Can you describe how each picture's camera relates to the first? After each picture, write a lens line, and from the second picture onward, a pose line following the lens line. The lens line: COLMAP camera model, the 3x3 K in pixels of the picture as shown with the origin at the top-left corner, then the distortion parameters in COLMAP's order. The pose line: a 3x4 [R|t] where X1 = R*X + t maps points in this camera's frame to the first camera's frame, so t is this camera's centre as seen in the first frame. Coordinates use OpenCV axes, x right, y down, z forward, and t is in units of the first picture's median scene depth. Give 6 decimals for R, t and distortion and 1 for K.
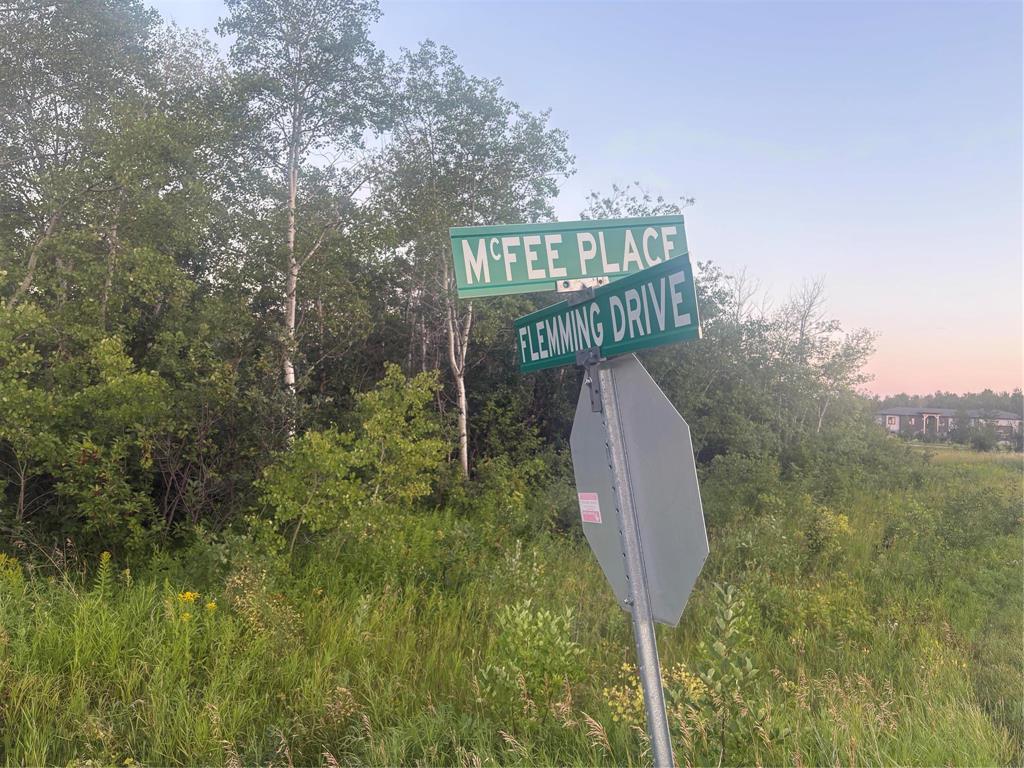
lens RADIAL K [[818.8, 0, 493.1], [0, 818.8, 361.1], [0, 0, 1]] dist [0.043366, -0.006790]
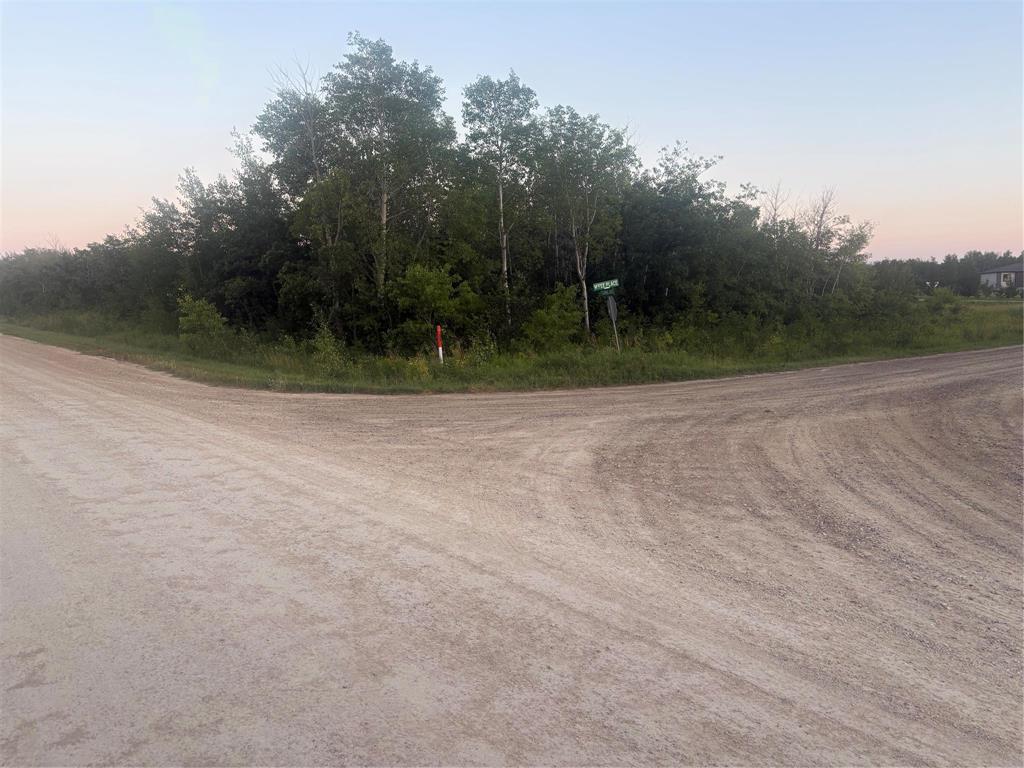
lens RADIAL K [[801.2, 0, 497.0], [0, 801.2, 398.8], [0, 0, 1]] dist [0.066058, -0.090275]
pose [[0.989427, -0.040855, -0.139157, 0.009842], [0.066203, 0.980933, 0.182724, -0.067312], [0.129039, -0.190005, 0.973266, -0.931716]]
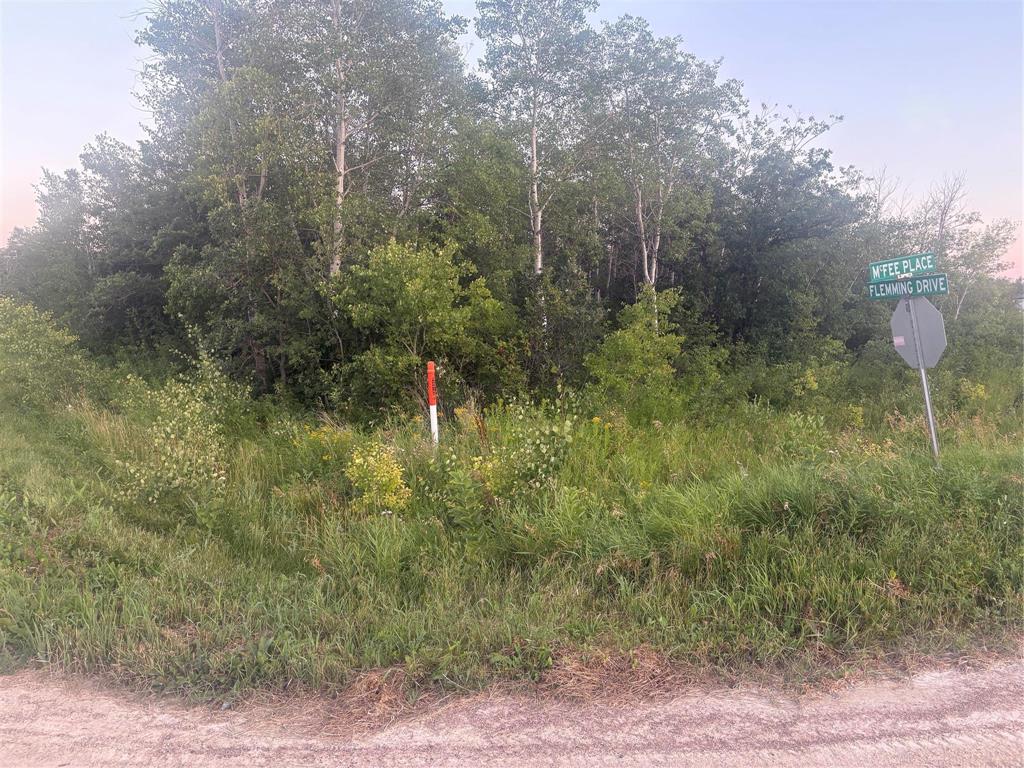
lens RADIAL K [[818.8, 0, 493.1], [0, 818.8, 361.1], [0, 0, 1]] dist [0.043366, -0.006790]
pose [[0.990704, -0.034545, -0.131573, -0.125062], [0.049650, 0.992318, 0.113316, -0.023228], [0.126648, -0.118795, 0.984809, -0.291619]]
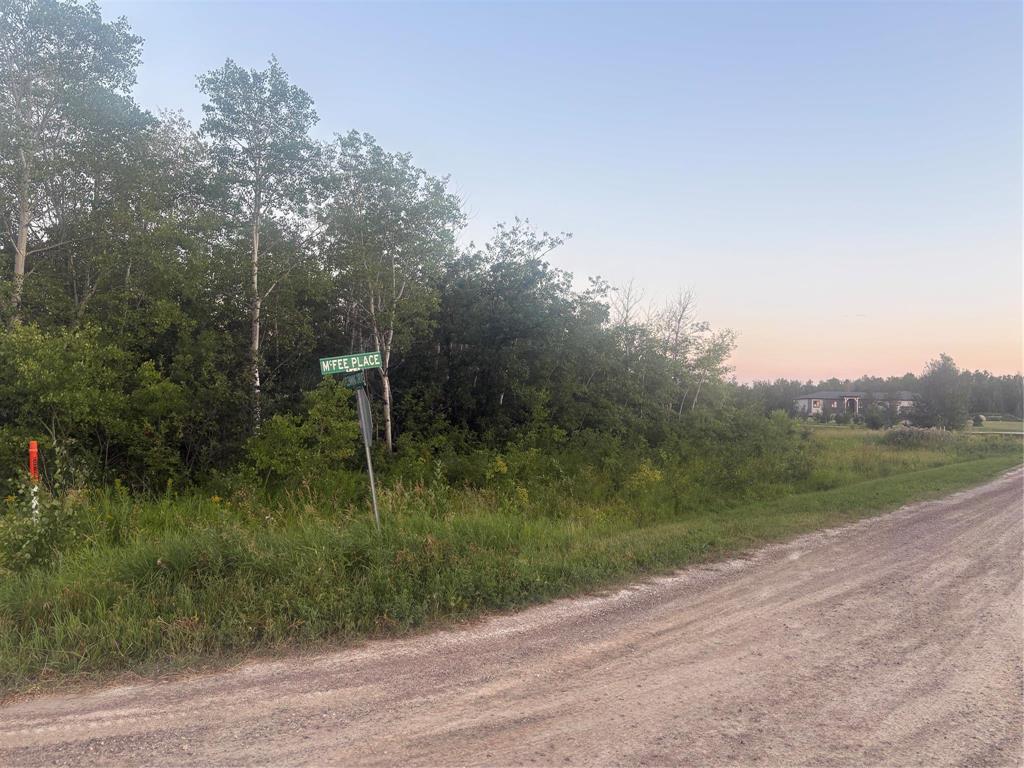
lens RADIAL K [[810.4, 0, 511.8], [0, 810.4, 361.8], [0, 0, 1]] dist [0.065459, -0.080916]
pose [[0.996639, -0.015363, 0.080465, 0.062955], [0.014453, 0.999825, 0.011885, -0.018418], [-0.080633, -0.010683, 0.996687, -0.348056]]
